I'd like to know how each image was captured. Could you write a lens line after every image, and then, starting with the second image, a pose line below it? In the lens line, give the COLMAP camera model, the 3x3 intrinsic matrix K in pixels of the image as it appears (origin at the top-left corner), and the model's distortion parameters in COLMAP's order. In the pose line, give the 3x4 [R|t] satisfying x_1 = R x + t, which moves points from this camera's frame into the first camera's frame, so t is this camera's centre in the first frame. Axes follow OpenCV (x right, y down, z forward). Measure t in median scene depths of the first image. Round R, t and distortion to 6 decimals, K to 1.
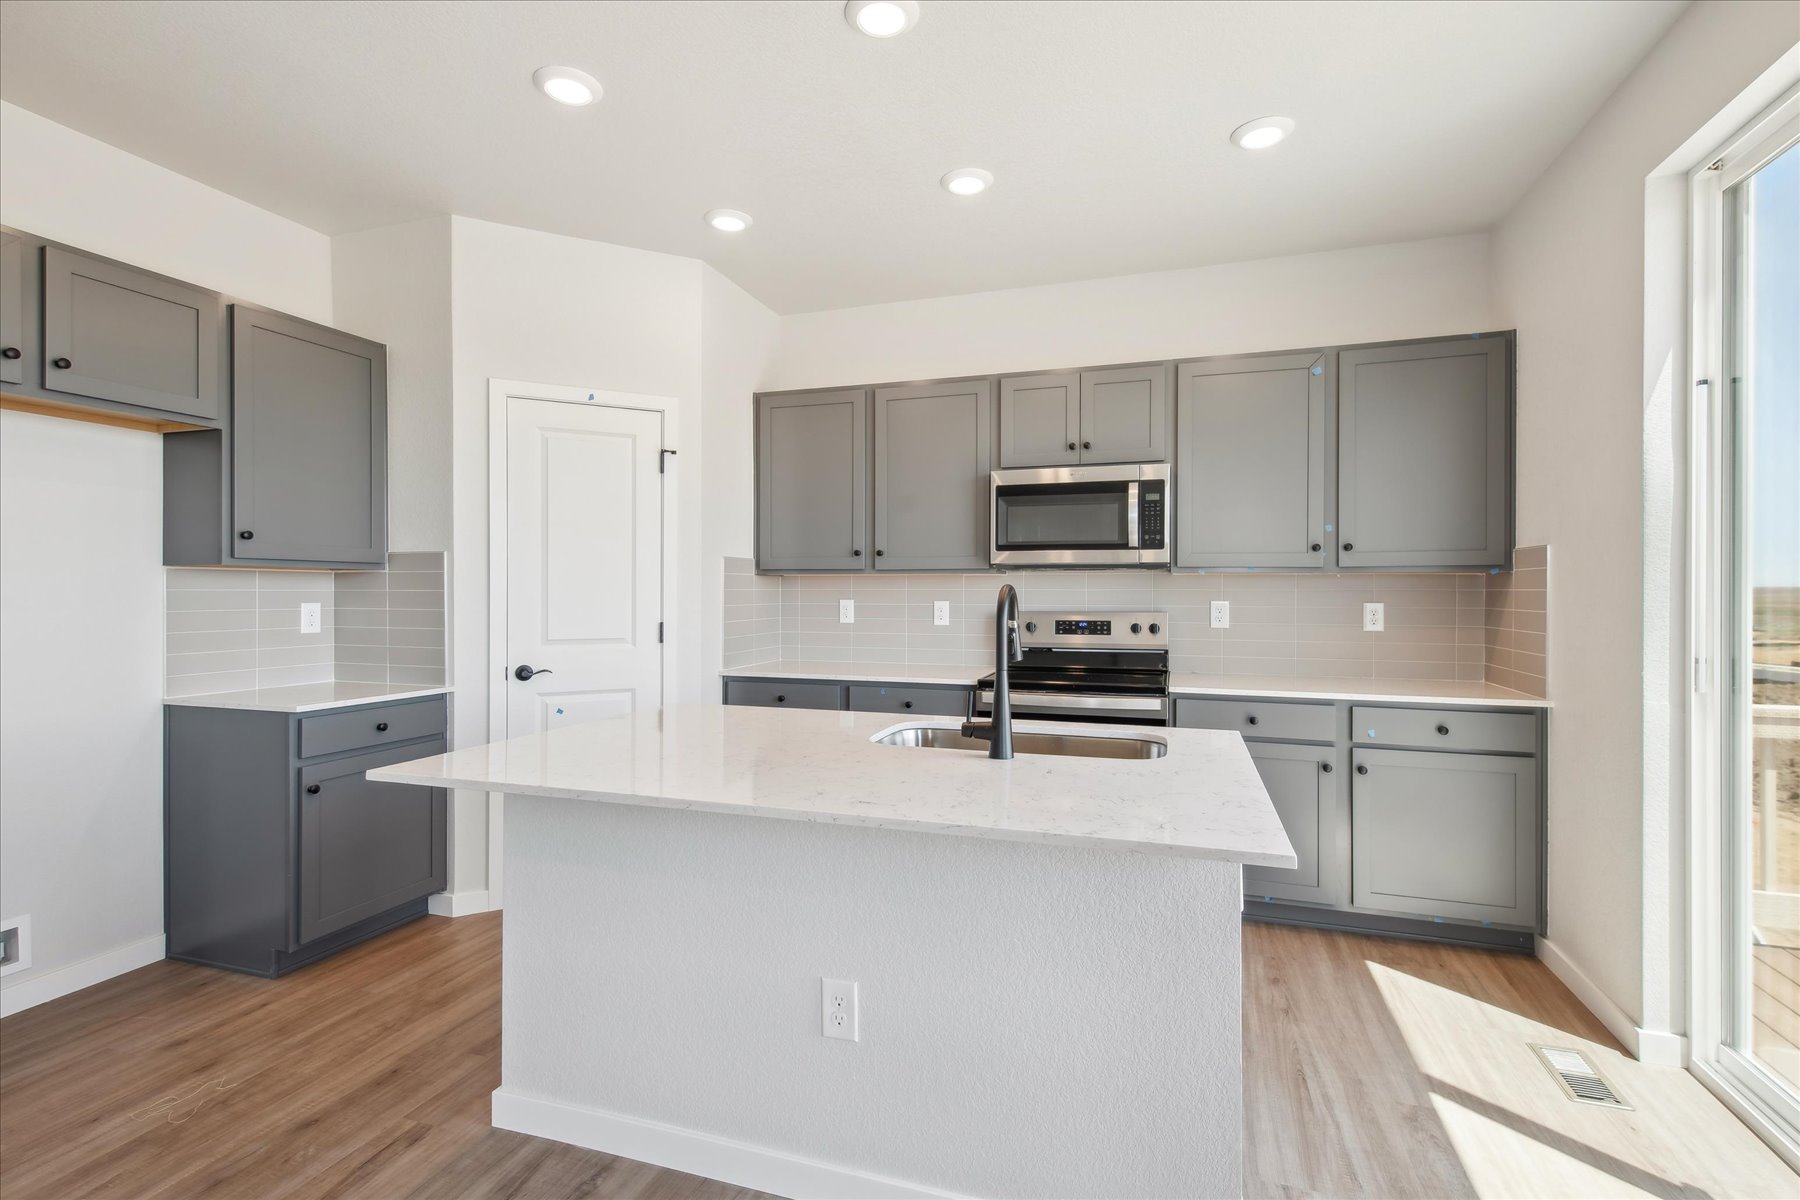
lens RADIAL K [[835.6, 0, 899.9], [0, 835.6, 592.6], [0, 0, 1]] dist [0.014422, -0.000365]
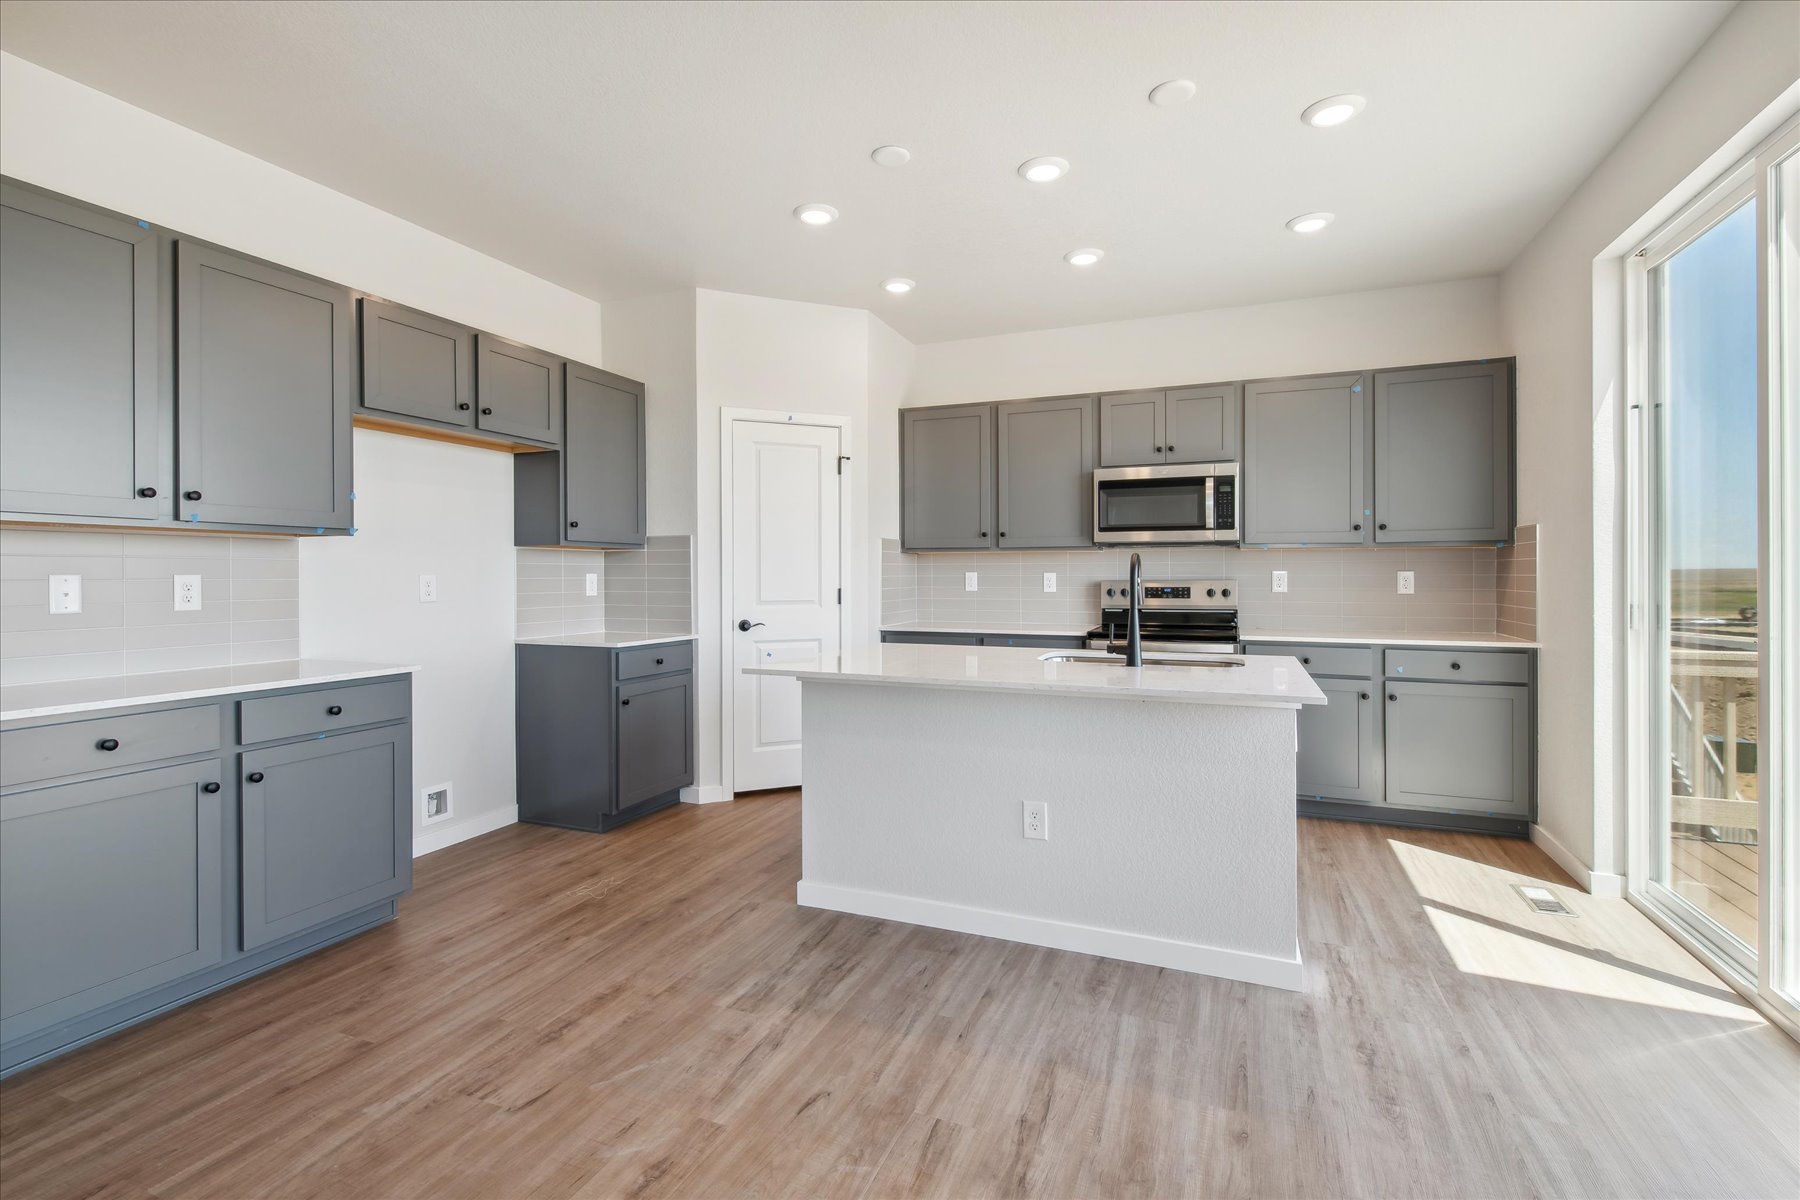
lens RADIAL K [[818.0, 0, 898.3], [0, 818.0, 573.3], [0, 0, 1]] dist [0.008170, -0.000576]
pose [[0.997711, -0.003596, -0.067530, -0.127210], [0.003371, 0.999988, -0.003435, 0.019593], [0.067542, 0.003200, 0.997711, -0.319742]]
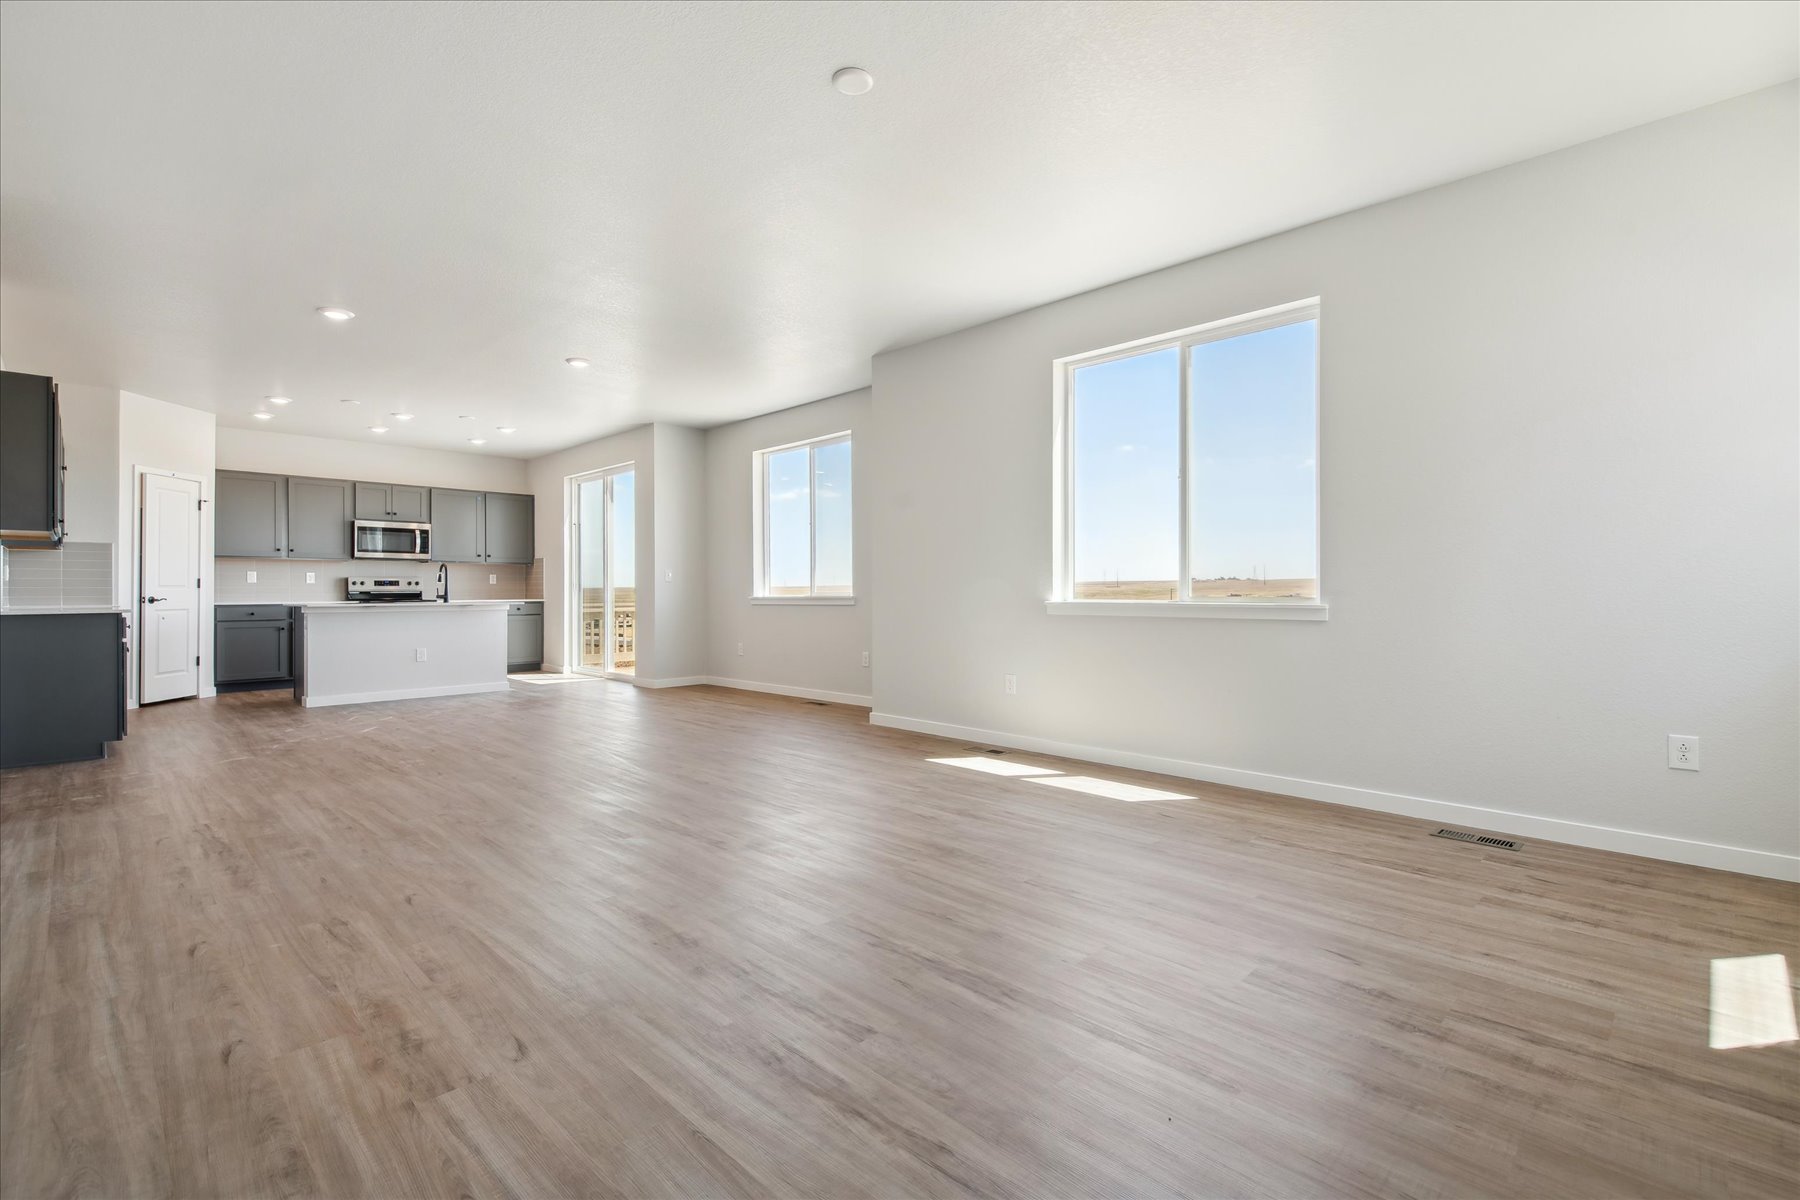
lens RADIAL K [[826.9, 0, 904.0], [0, 826.9, 587.0], [0, 0, 1]] dist [0.015365, -0.000566]
pose [[0.448818, 0.001824, 0.893622, -1.673891], [0.005869, 0.999970, -0.004989, 0.093704], [-0.893604, 0.007484, 0.448794, -1.931185]]
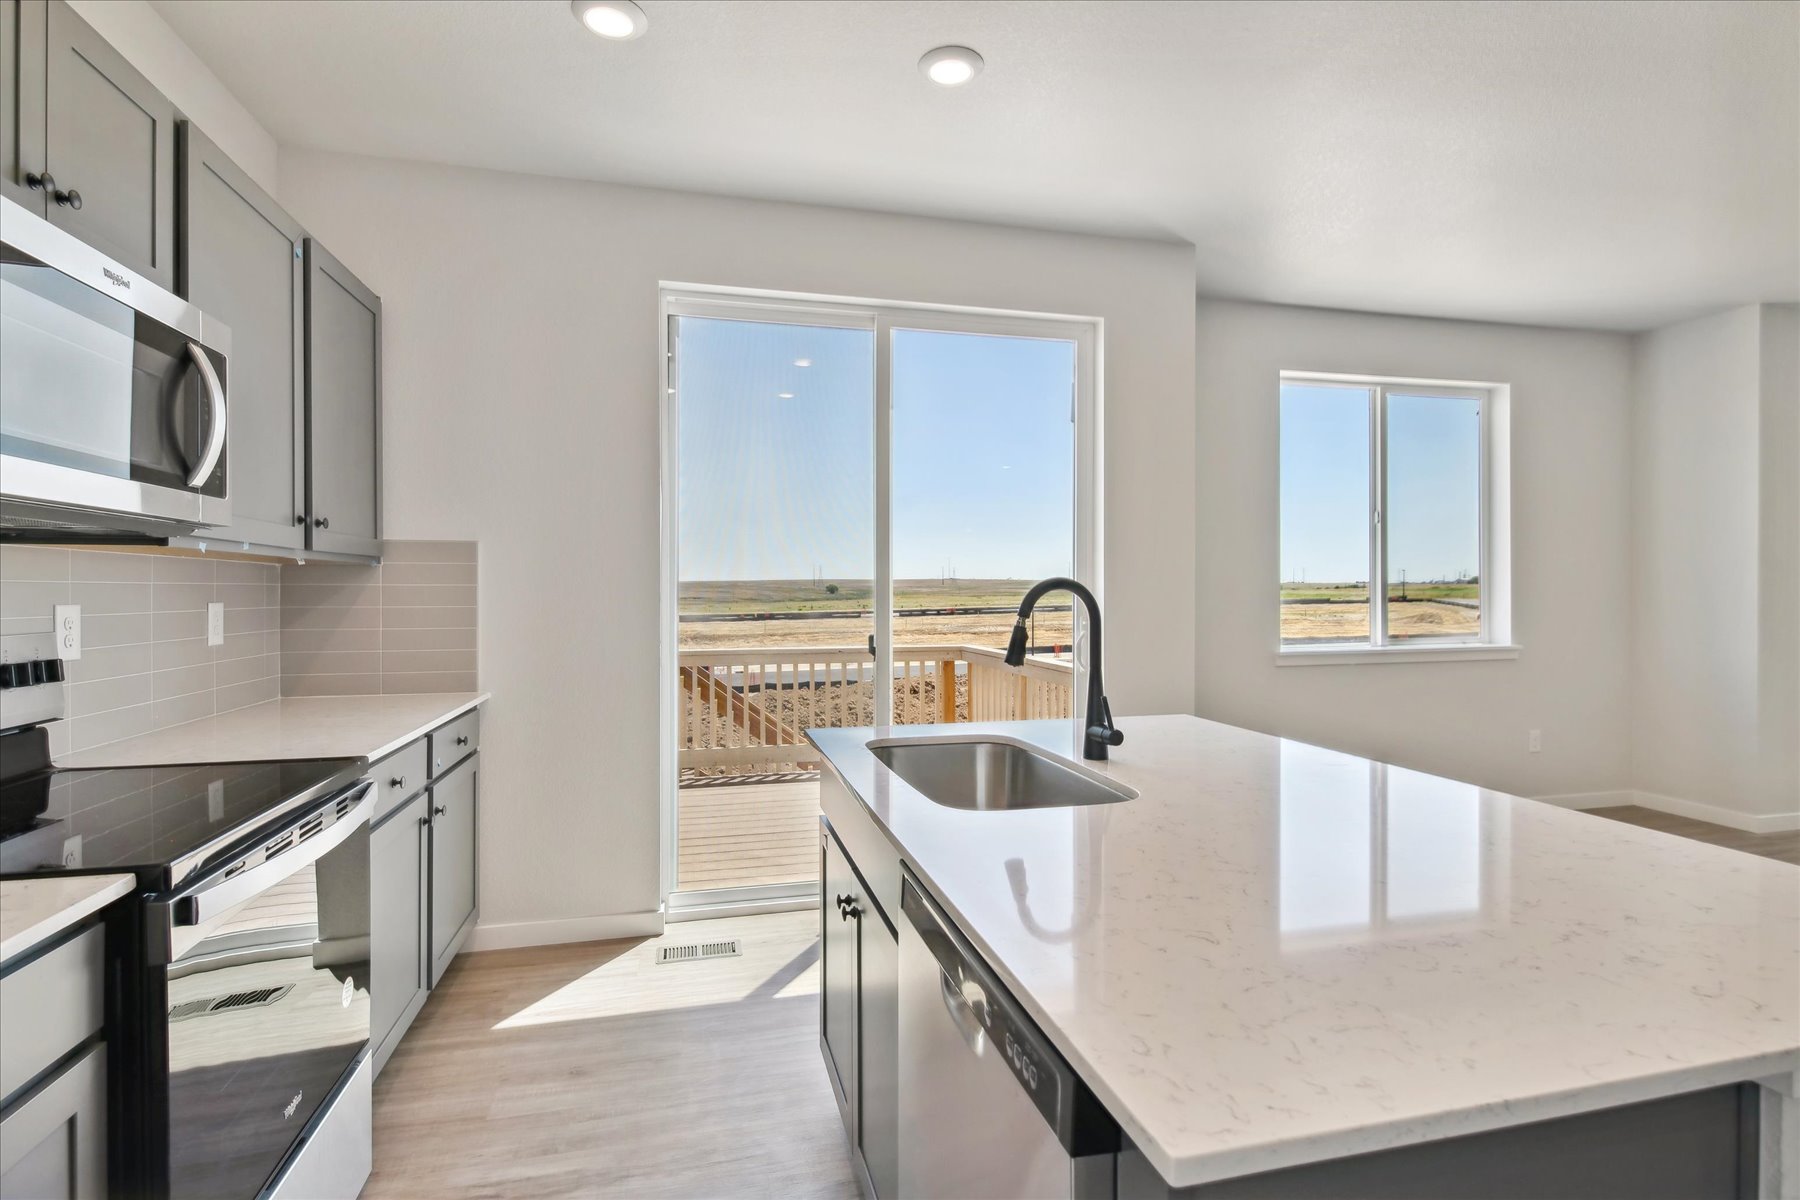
lens RADIAL K [[865.3, 0, 903.3], [0, 865.3, 590.4], [0, 0, 1]] dist [0.003730, 0.000121]
pose [[-0.537273, -0.001841, 0.843406, -0.370960], [0.003395, 0.999985, 0.004346, 0.000650], [-0.843401, 0.005199, -0.537259, 1.060785]]
